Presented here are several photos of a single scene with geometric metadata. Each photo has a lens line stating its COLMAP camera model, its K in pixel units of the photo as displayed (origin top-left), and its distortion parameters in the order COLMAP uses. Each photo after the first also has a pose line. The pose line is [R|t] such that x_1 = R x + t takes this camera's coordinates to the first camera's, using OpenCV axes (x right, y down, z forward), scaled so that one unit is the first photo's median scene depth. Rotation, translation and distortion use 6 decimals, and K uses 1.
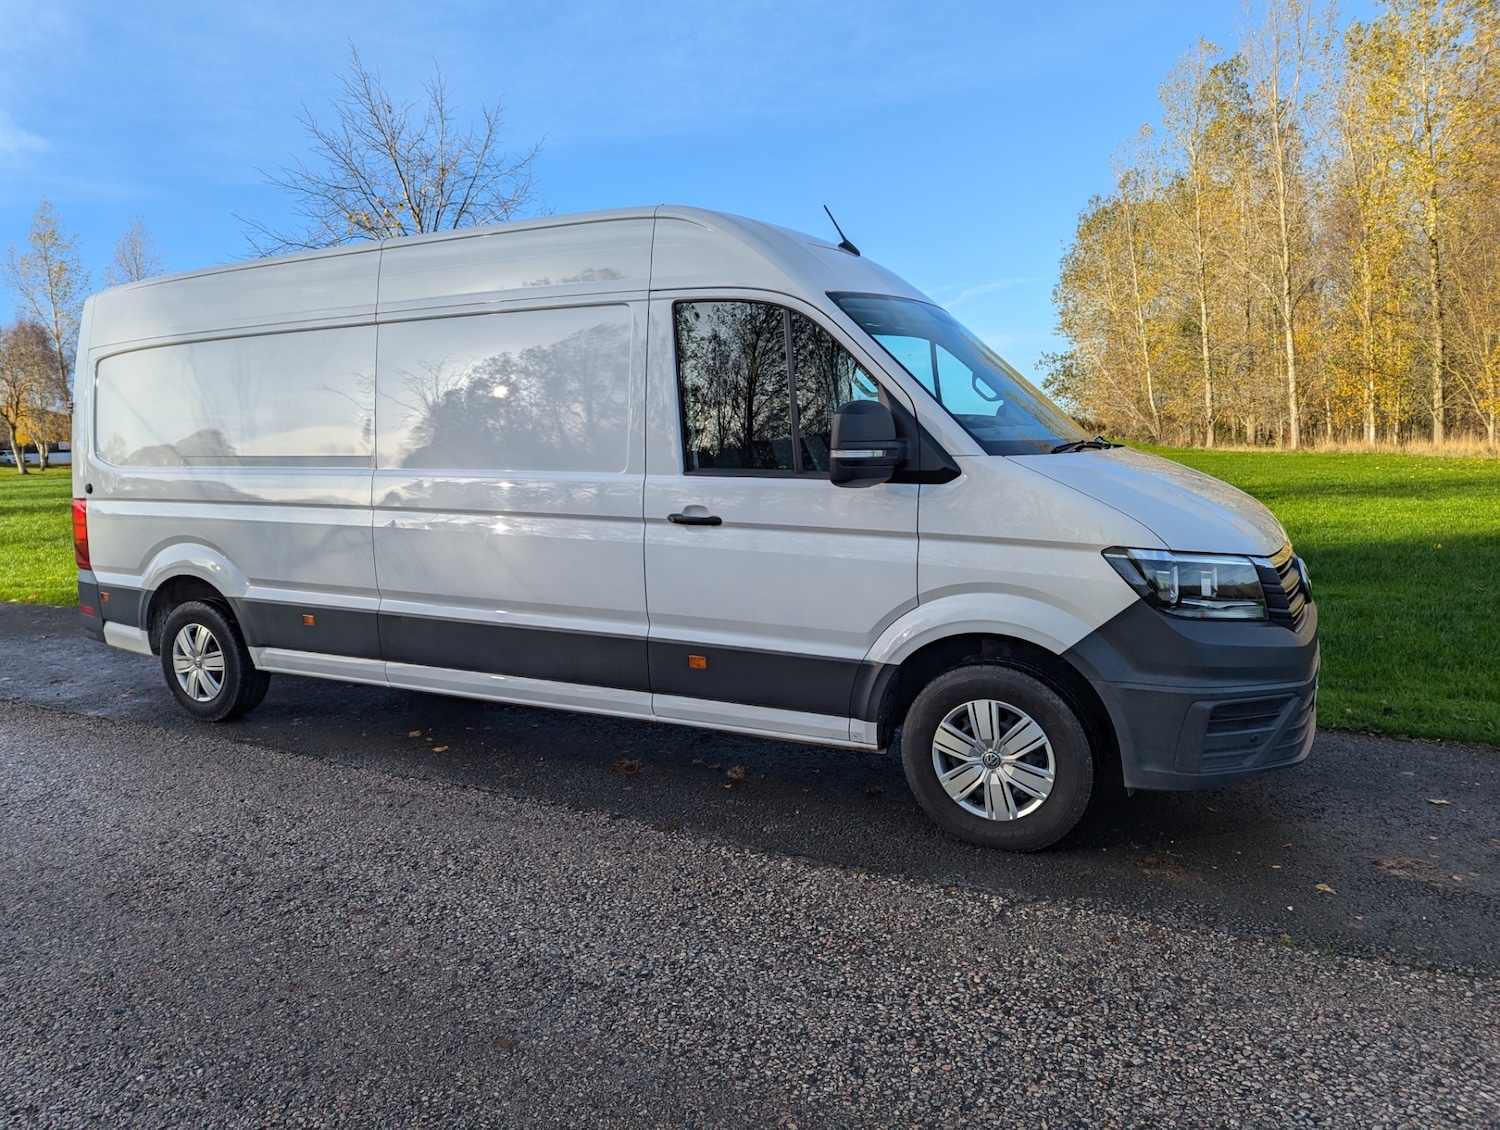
lens RADIAL K [[1047.1, 0, 721.9], [0, 1047.1, 555.8], [0, 0, 1]] dist [0.068603, -0.054129]
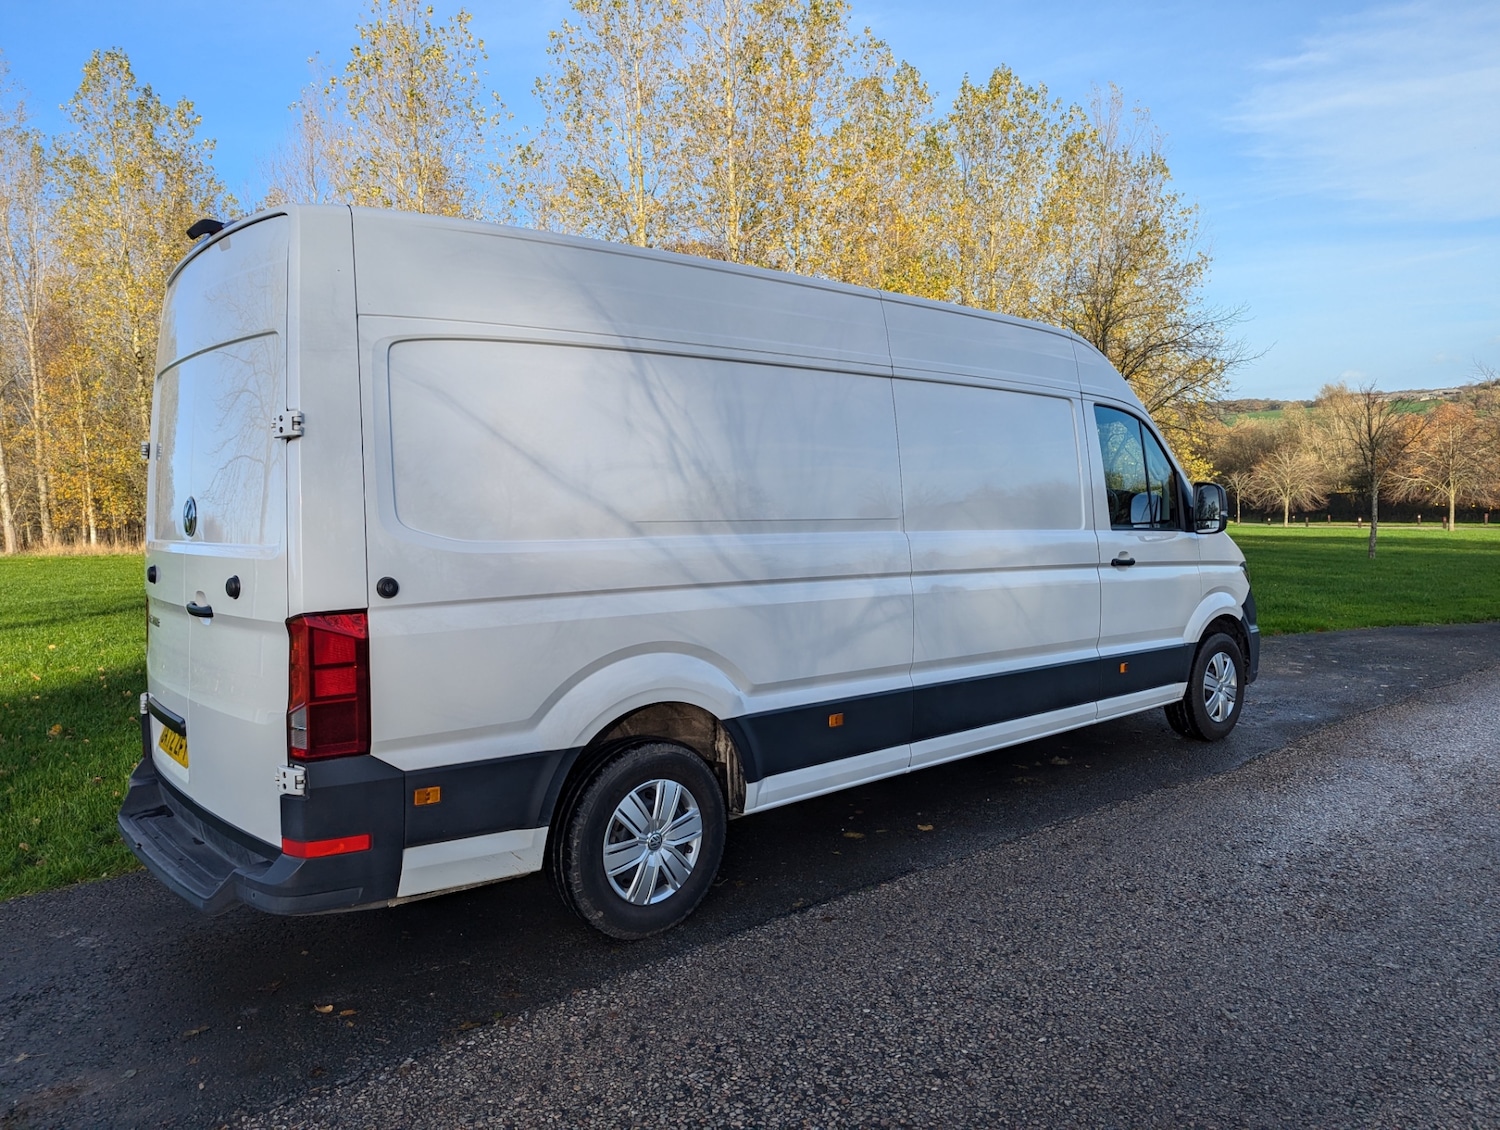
lens RADIAL K [[1050.9, 0, 740.6], [0, 1050.9, 549.0], [0, 0, 1]] dist [0.067475, -0.052447]
pose [[0.333404, -0.013533, 0.942687, -1.511277], [0.114490, 0.993078, -0.026236, -0.073191], [-0.935807, 0.116675, 0.332645, 1.008535]]
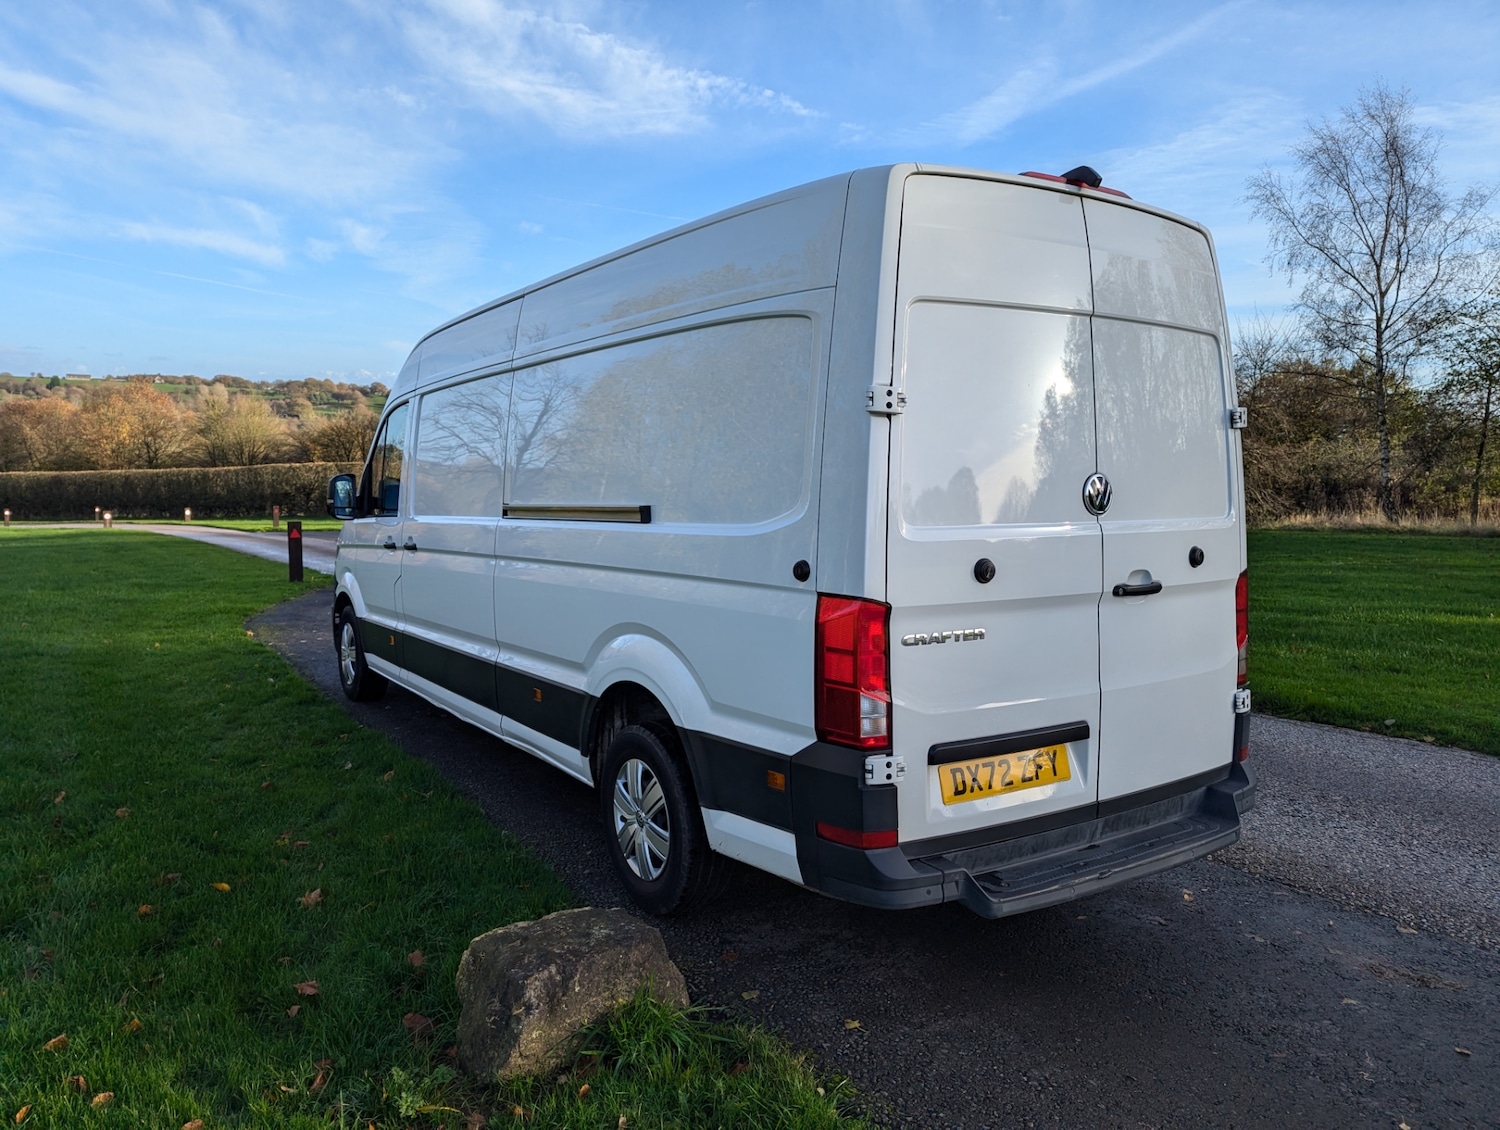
lens RADIAL K [[1050.9, 0, 747.1], [0, 1050.9, 564.7], [0, 0, 1]] dist [0.067475, -0.052447]
pose [[-0.889671, -0.001228, 0.456600, -0.967643], [0.083250, 0.982798, 0.164853, -0.273919], [-0.448948, 0.184677, -0.874266, 2.533959]]
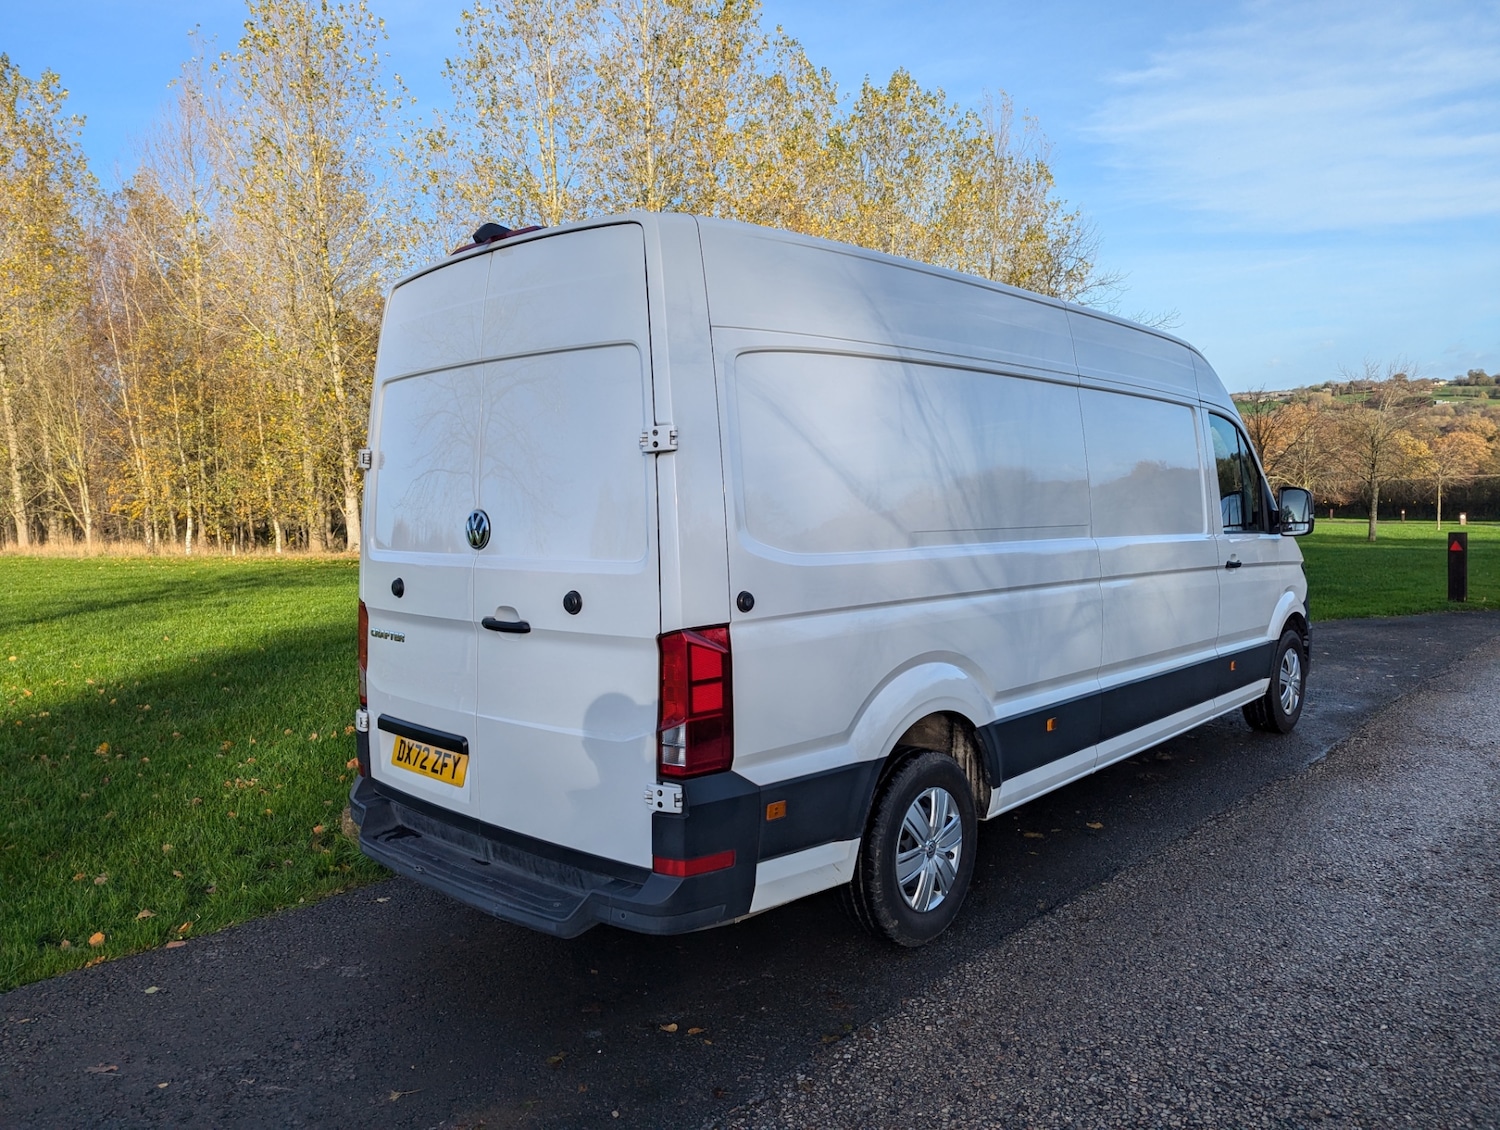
lens RADIAL K [[1050.9, 0, 723.9], [0, 1050.9, 560.0], [0, 0, 1]] dist [0.067475, -0.052447]
pose [[0.235161, -0.028656, 0.971534, -1.608292], [0.121959, 0.992535, -0.000245, -0.125336], [-0.964275, 0.118545, 0.236900, 1.330938]]
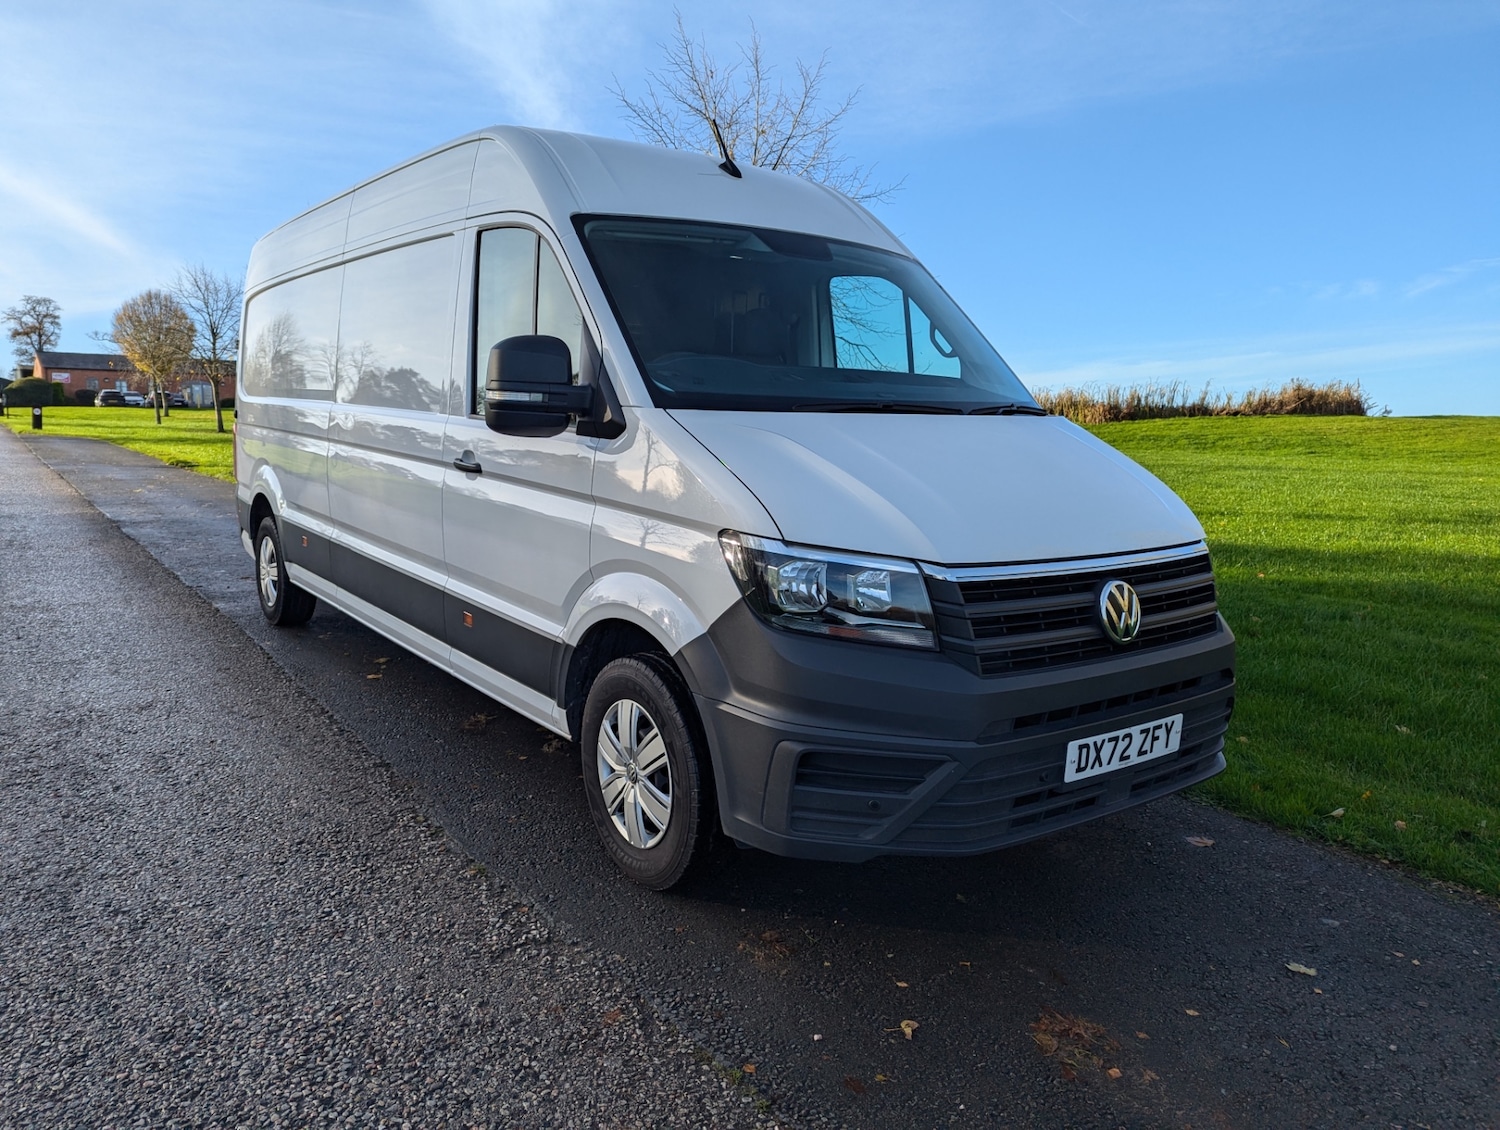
lens RADIAL K [[1047.1, 0, 731.6], [0, 1047.1, 559.9], [0, 0, 1]] dist [0.068603, -0.054129]
pose [[0.905576, 0.108913, -0.409963, 0.579625], [-0.097615, 0.994044, 0.048461, -0.019848], [0.412799, -0.003866, 0.910814, 0.244904]]
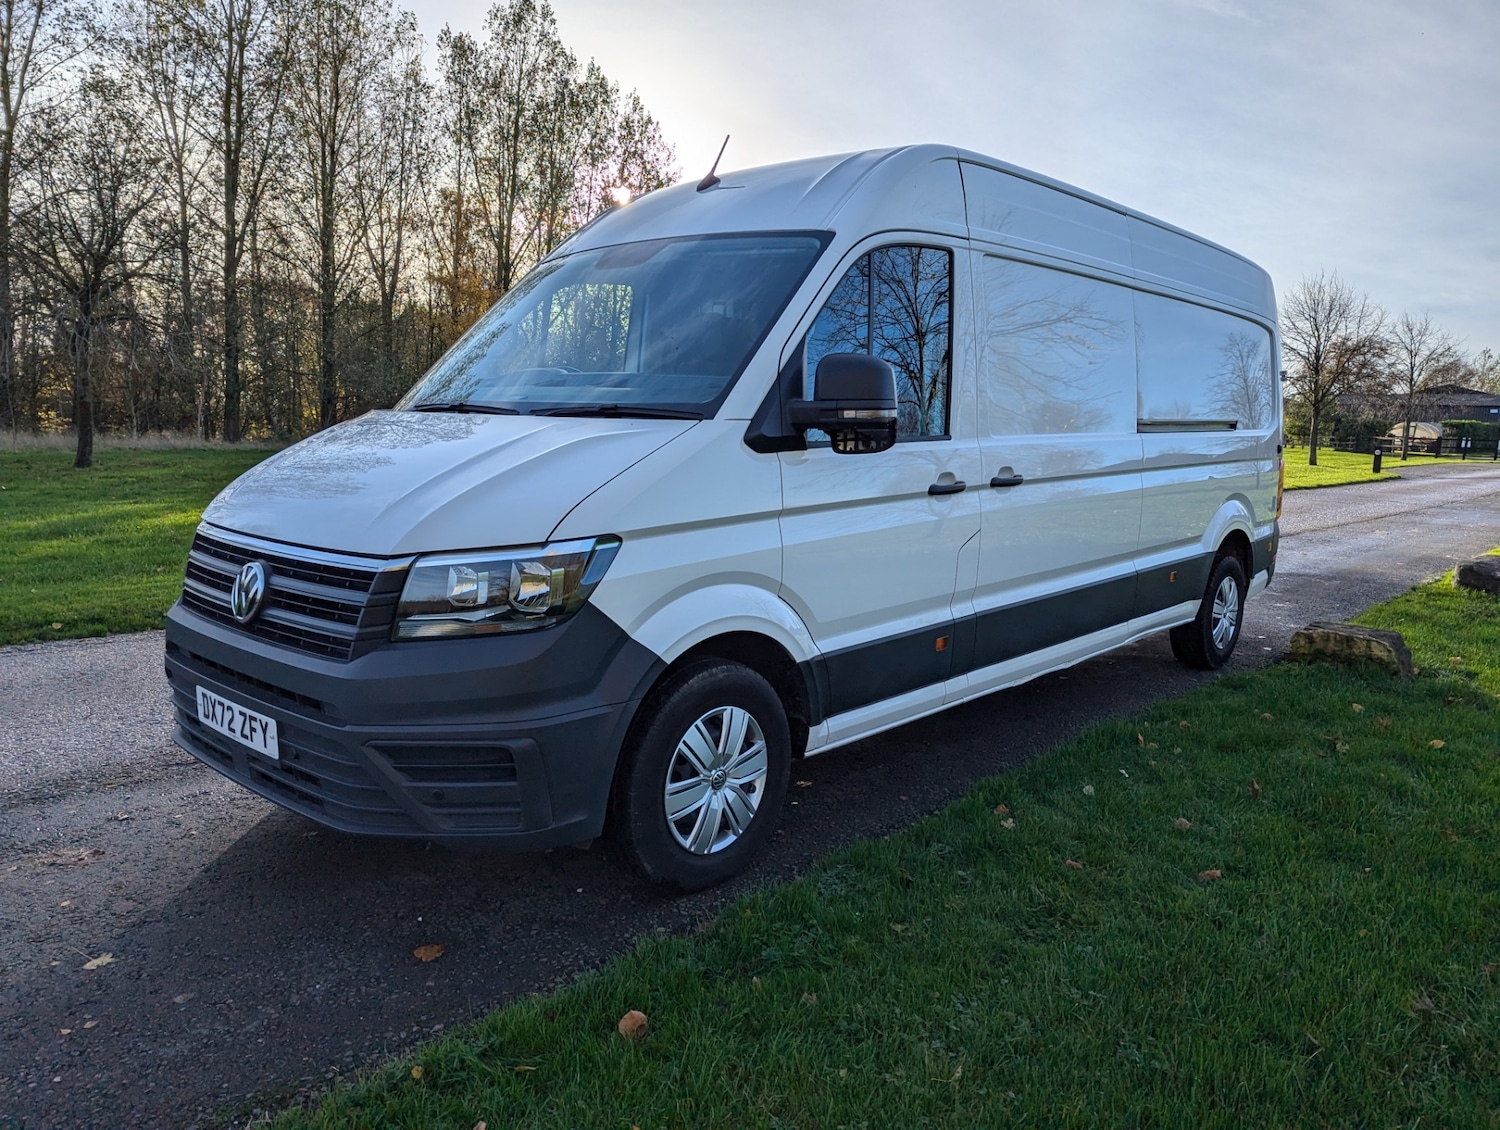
lens RADIAL K [[1047.1, 0, 741.5], [0, 1047.1, 553.6], [0, 0, 1]] dist [0.068603, -0.054129]
pose [[-0.226117, 0.149339, -0.962585, 1.143227], [-0.131918, 0.974380, 0.182157, -0.178738], [0.965126, 0.168171, -0.200623, 1.431187]]
